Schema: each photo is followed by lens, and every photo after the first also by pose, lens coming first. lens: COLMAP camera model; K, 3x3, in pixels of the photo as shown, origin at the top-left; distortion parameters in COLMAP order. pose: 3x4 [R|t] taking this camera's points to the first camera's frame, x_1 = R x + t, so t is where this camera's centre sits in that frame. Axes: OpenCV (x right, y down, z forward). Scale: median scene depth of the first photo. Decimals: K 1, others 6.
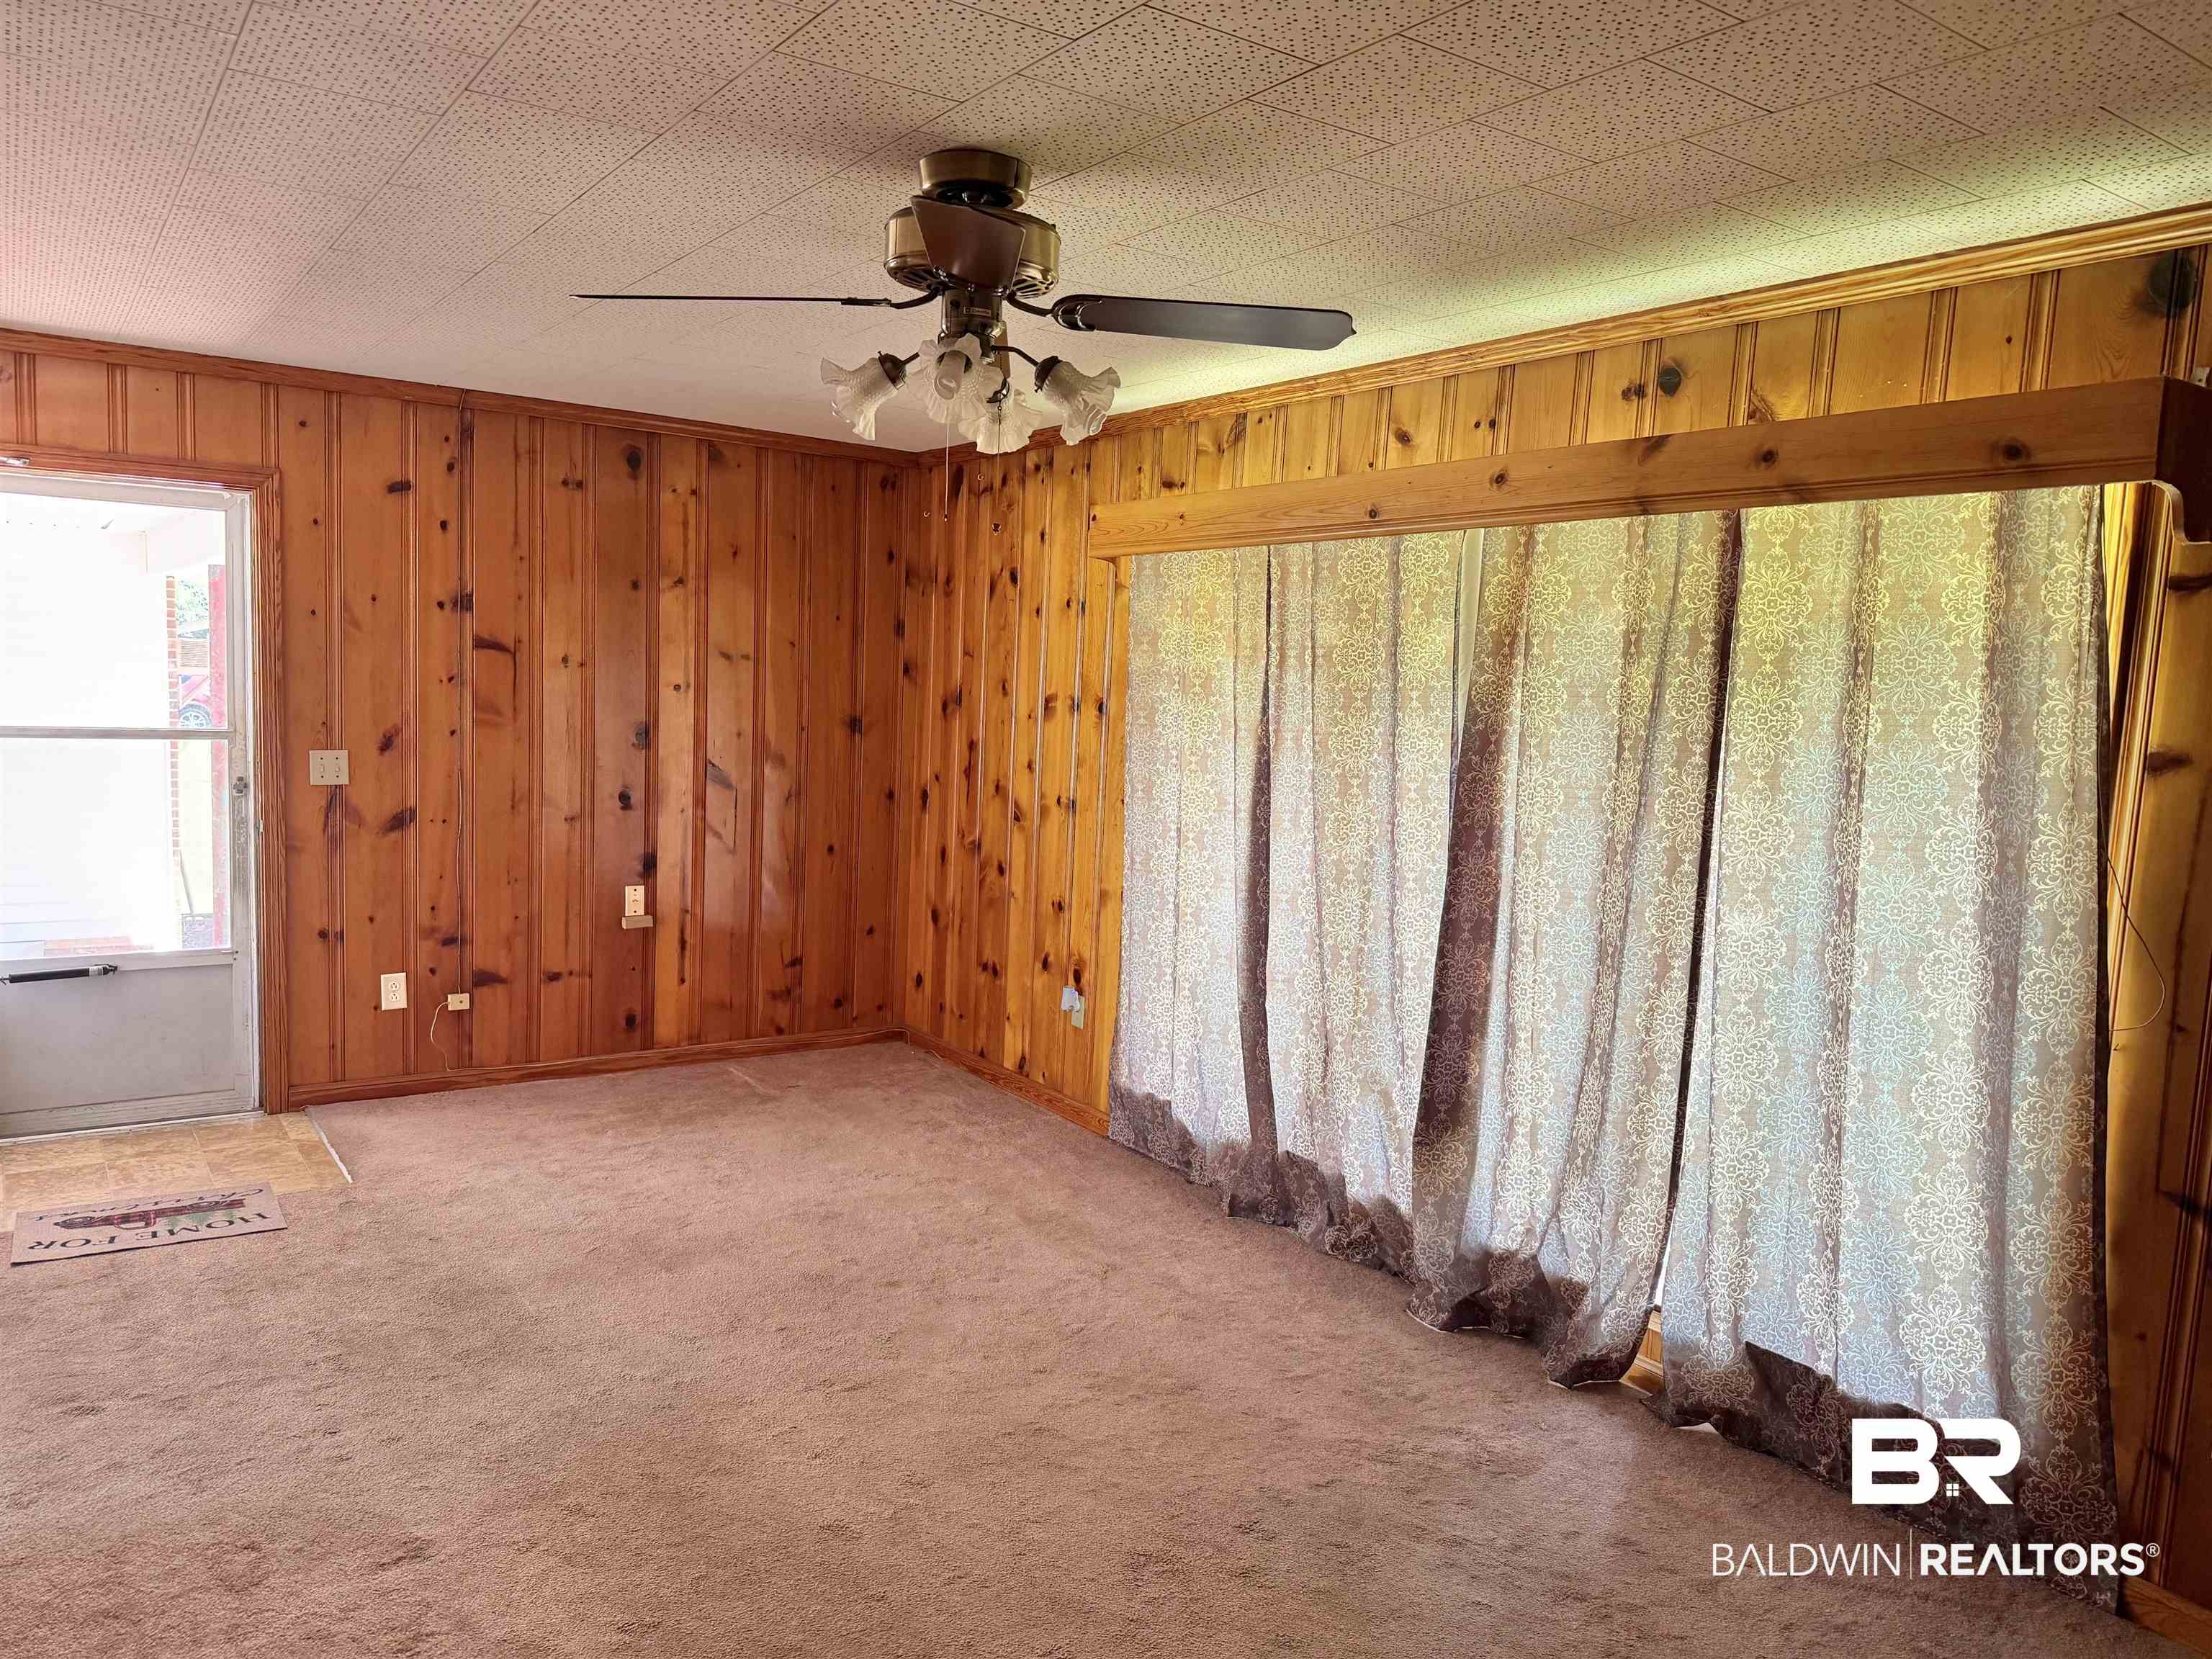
lens RADIAL K [[1561.0, 0, 1122.8], [0, 1561.0, 851.7], [0, 0, 1]] dist [0.064819, -0.084936]
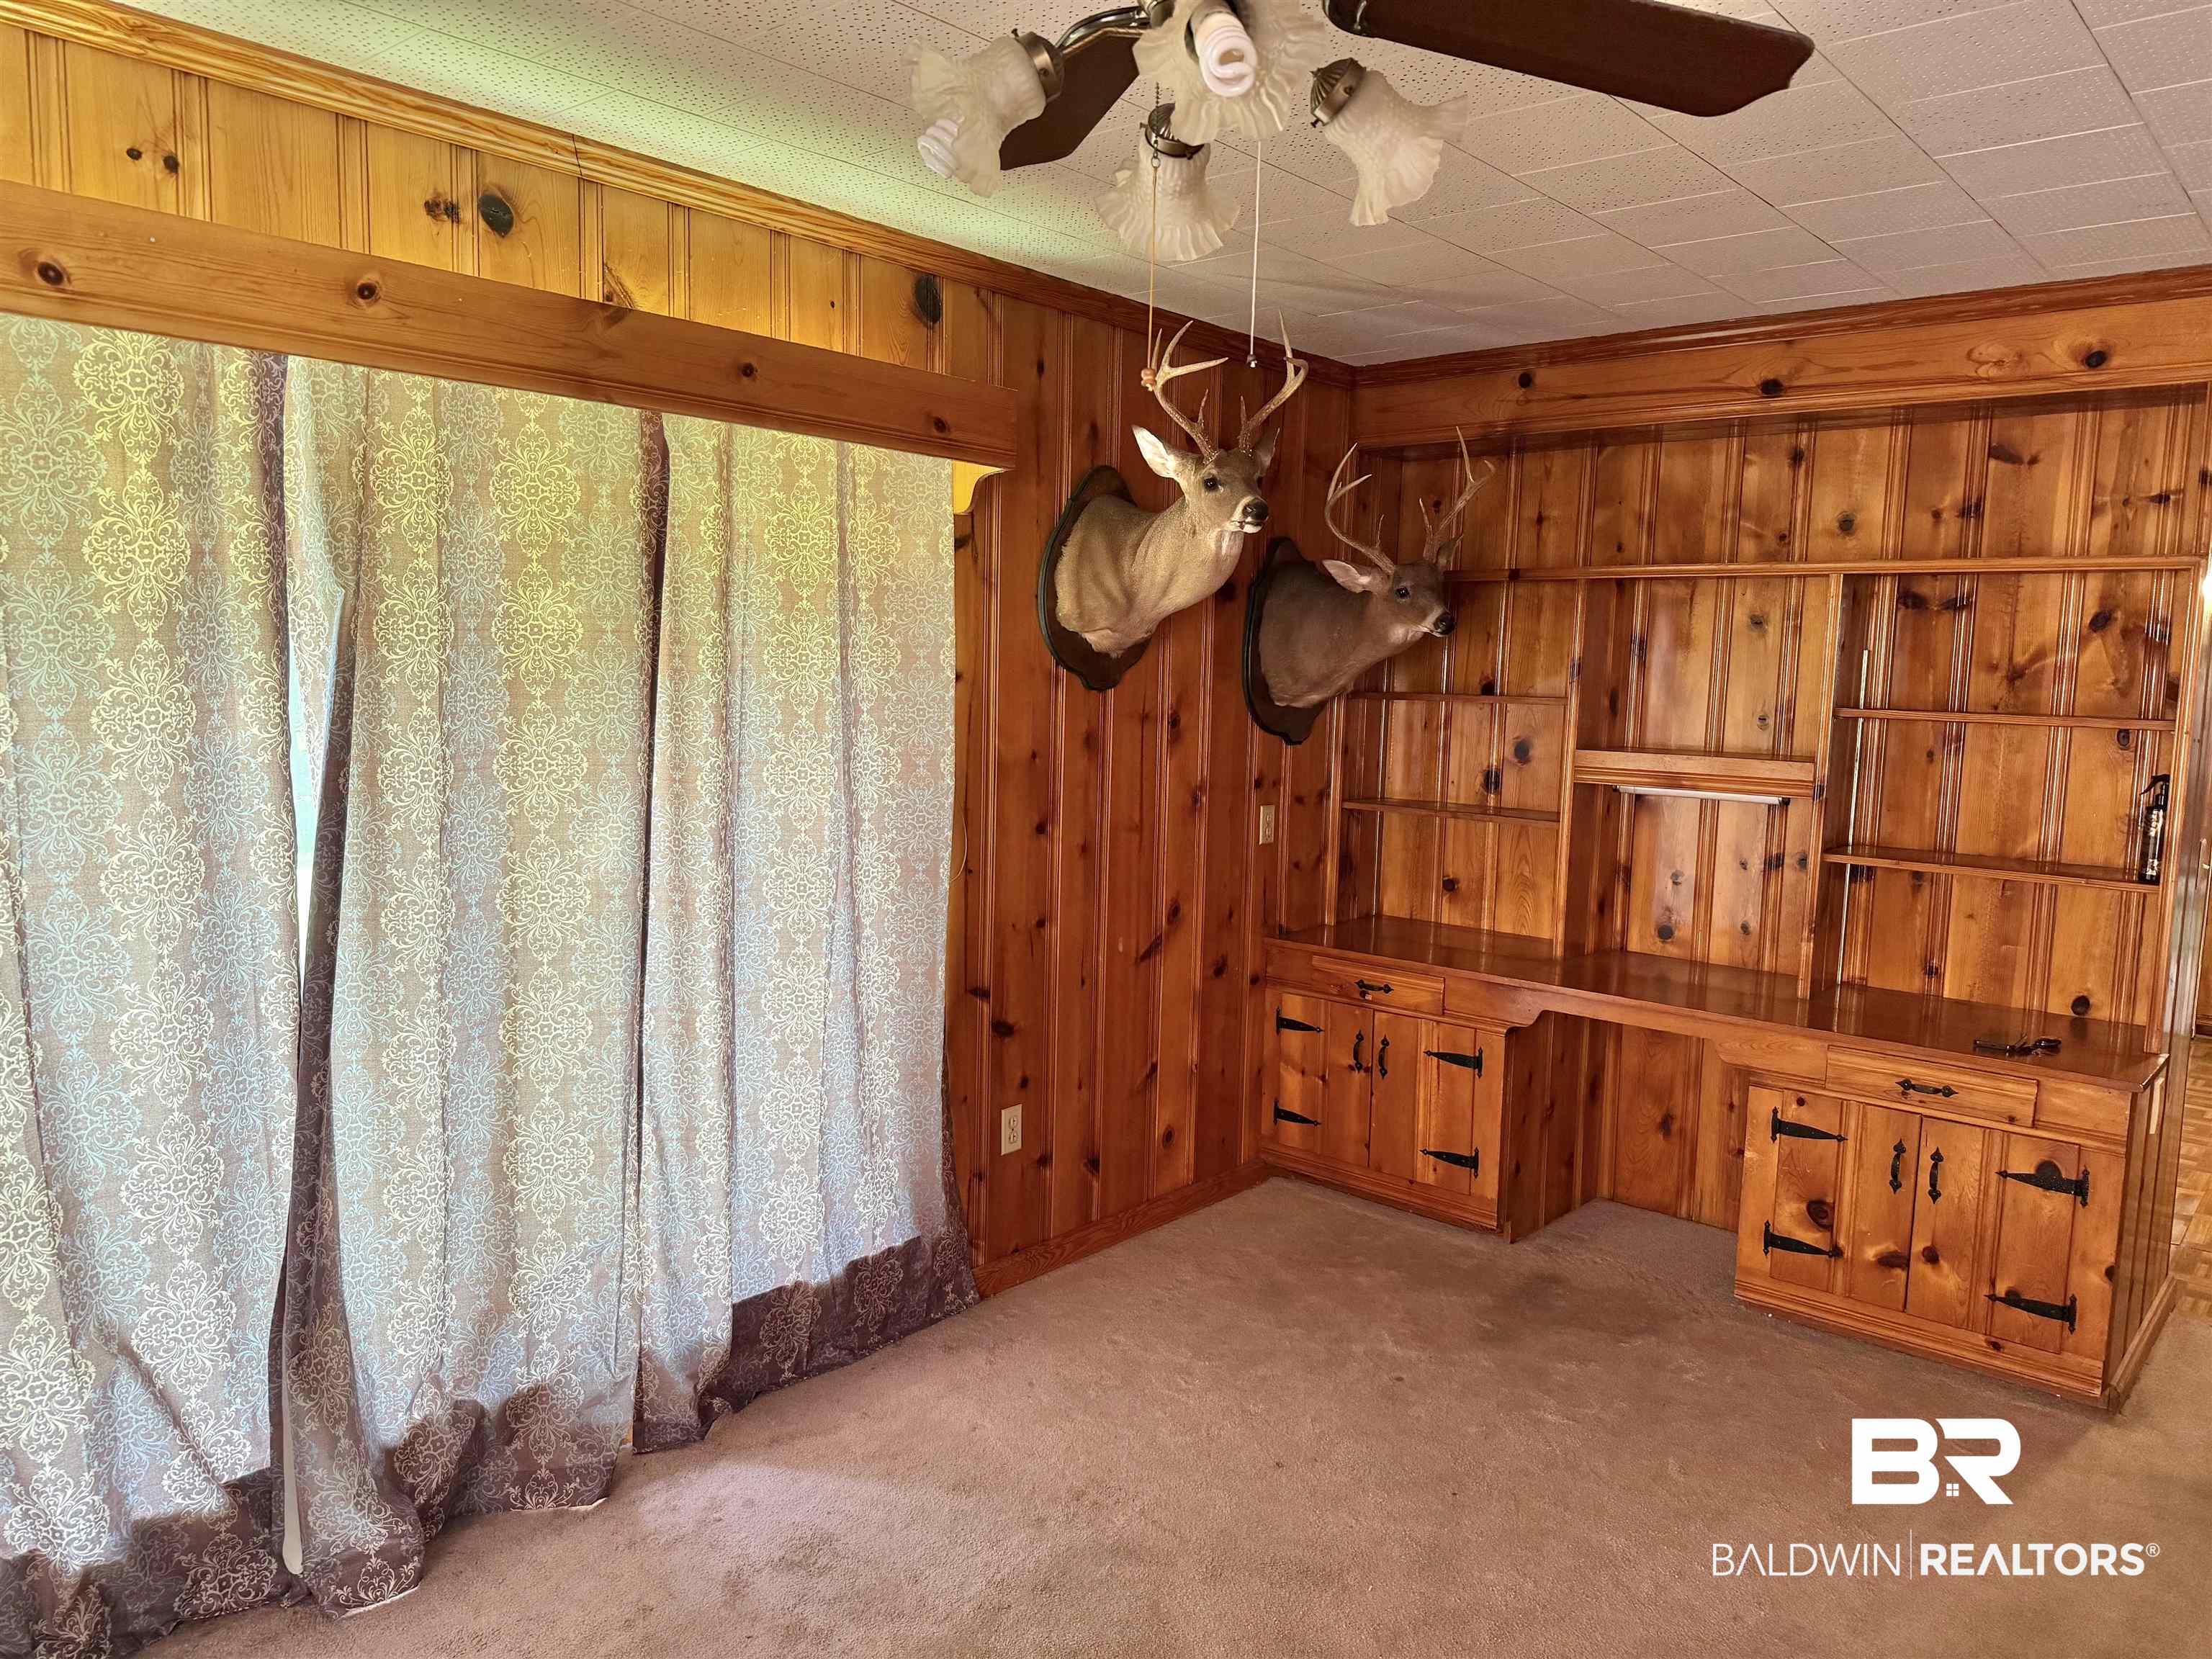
lens RADIAL K [[1561.0, 0, 1114.2], [0, 1561.0, 834.9], [0, 0, 1]] dist [0.064819, -0.084936]
pose [[-0.238108, -0.157478, 0.958387, -0.330844], [0.072484, 0.981134, 0.179225, -0.077183], [-0.968530, 0.112143, -0.222201, 0.595624]]
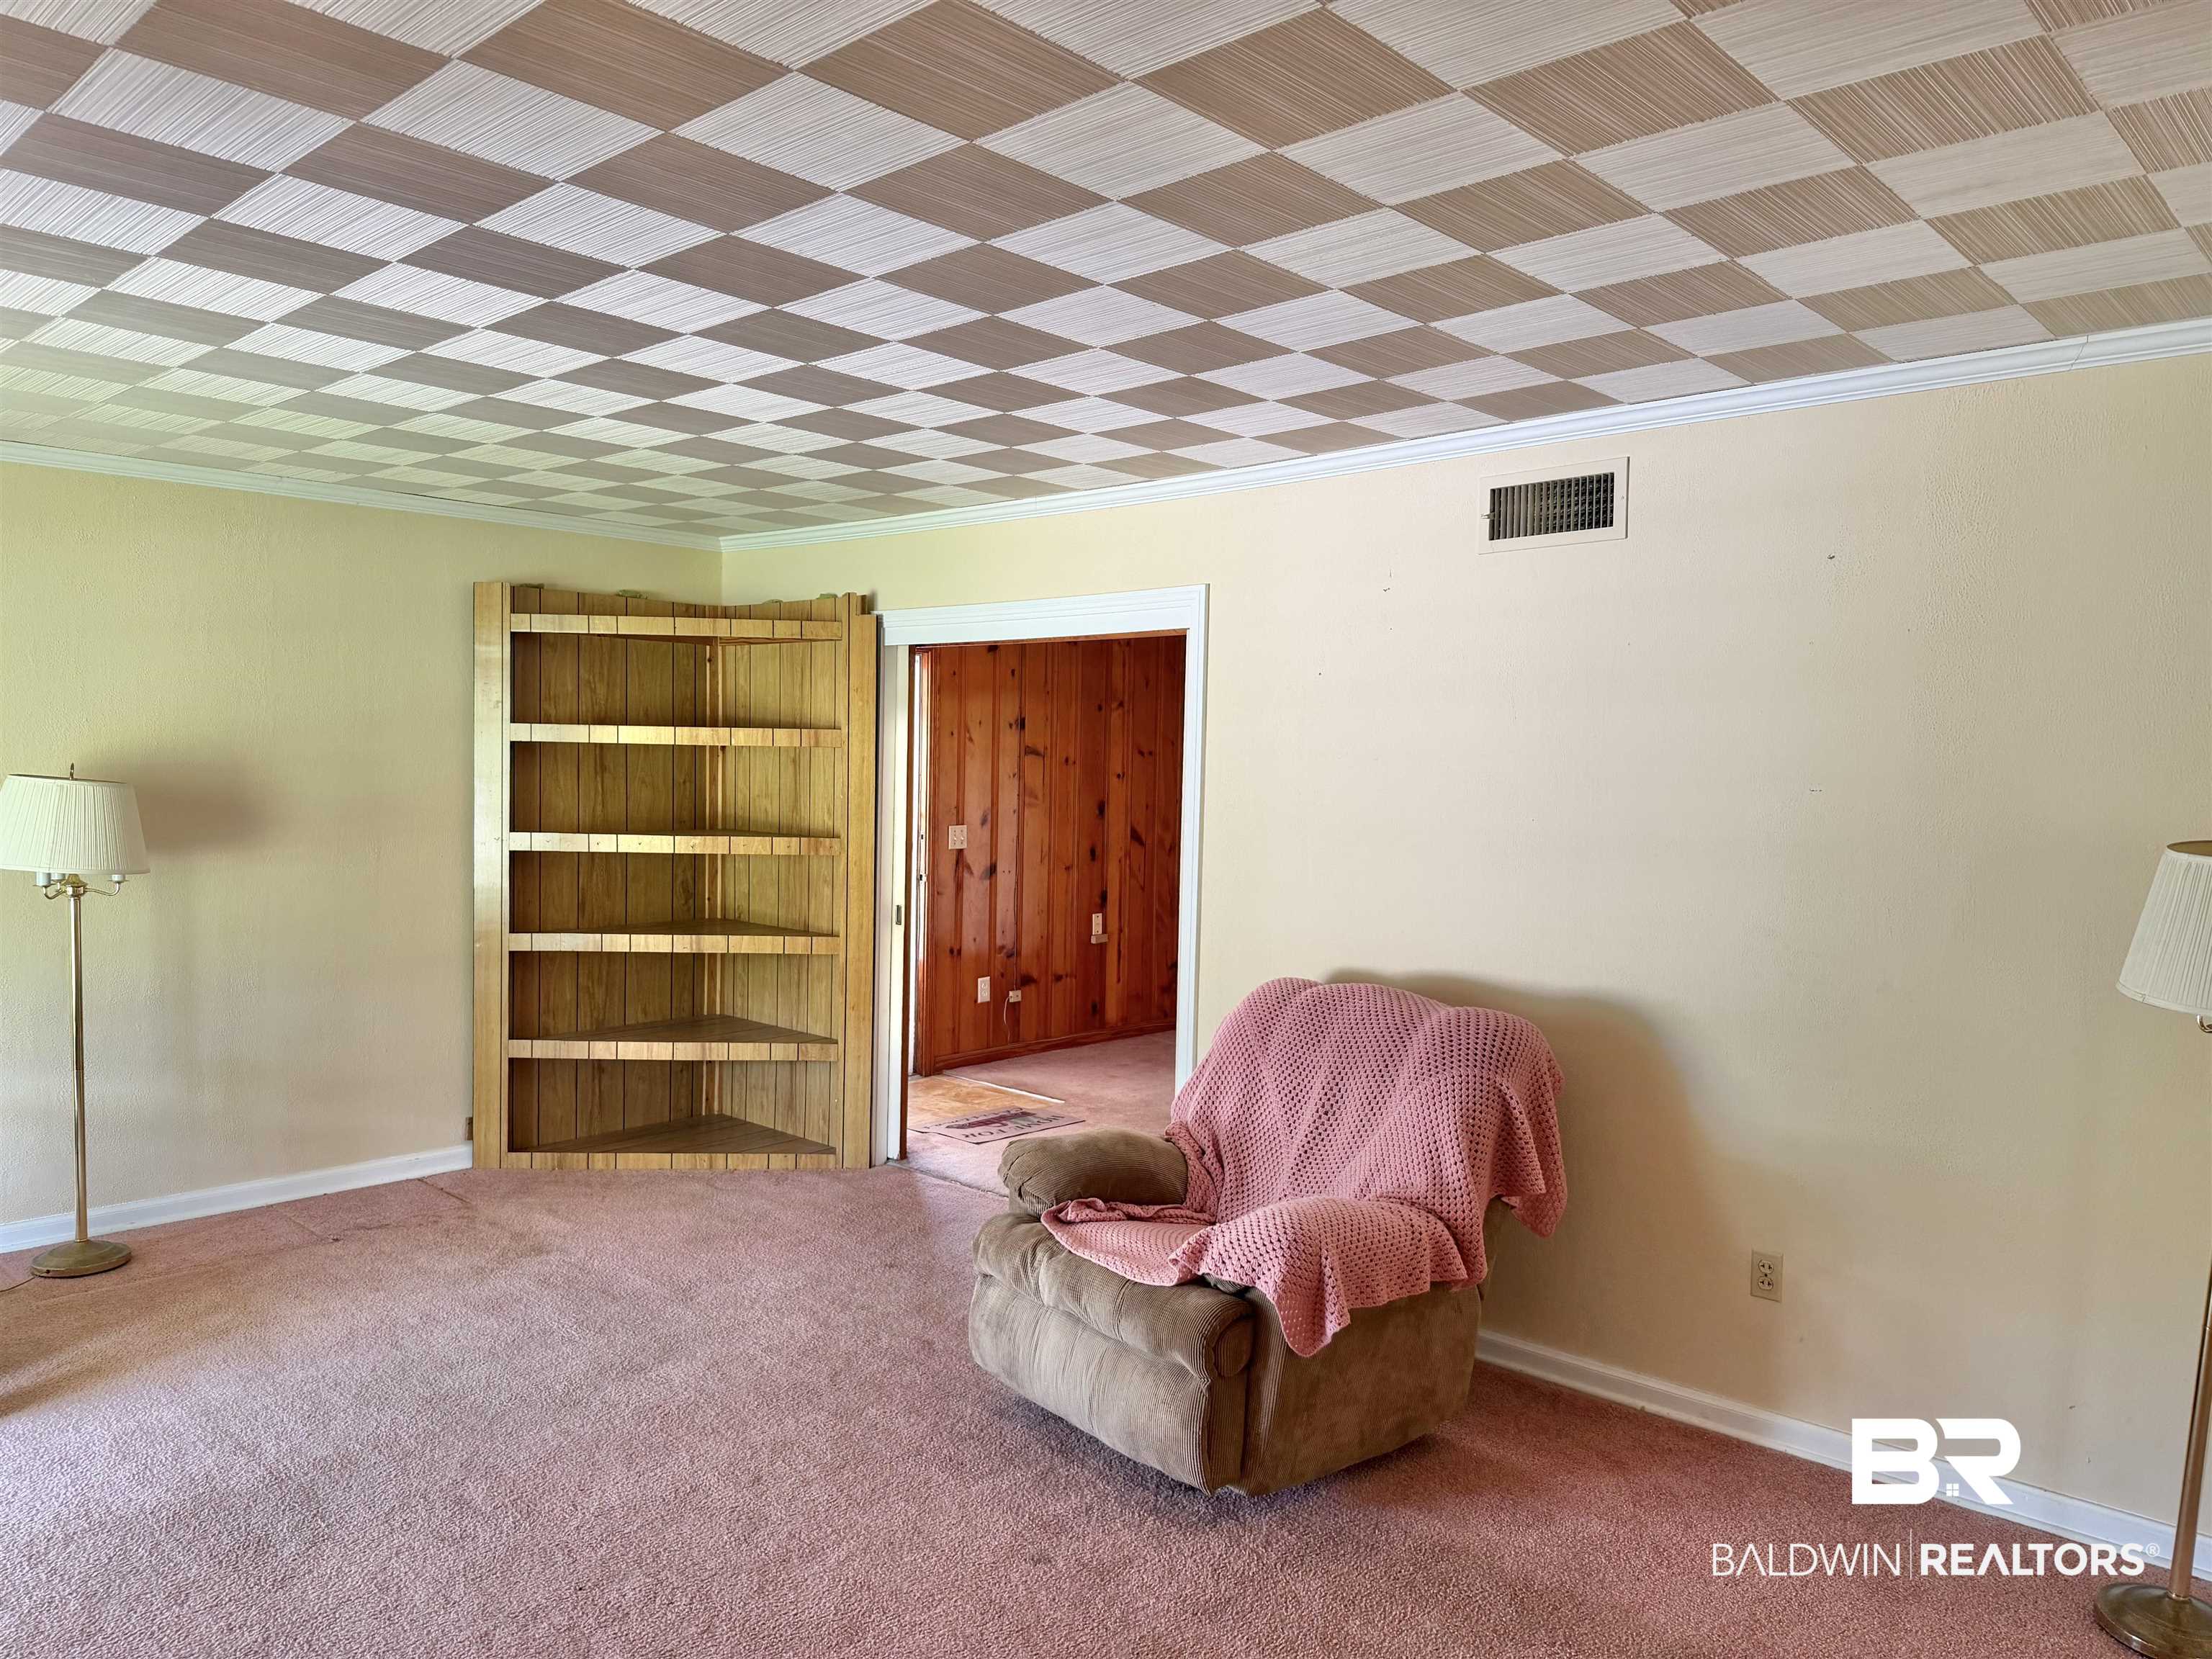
lens RADIAL K [[1561.0, 0, 1114.1], [0, 1561.0, 844.1], [0, 0, 1]] dist [0.064819, -0.084936]
pose [[0.975800, -0.037527, 0.215420, -0.655879], [0.048497, 0.997770, -0.045863, 0.026643], [-0.213219, 0.055201, 0.975444, -0.442629]]
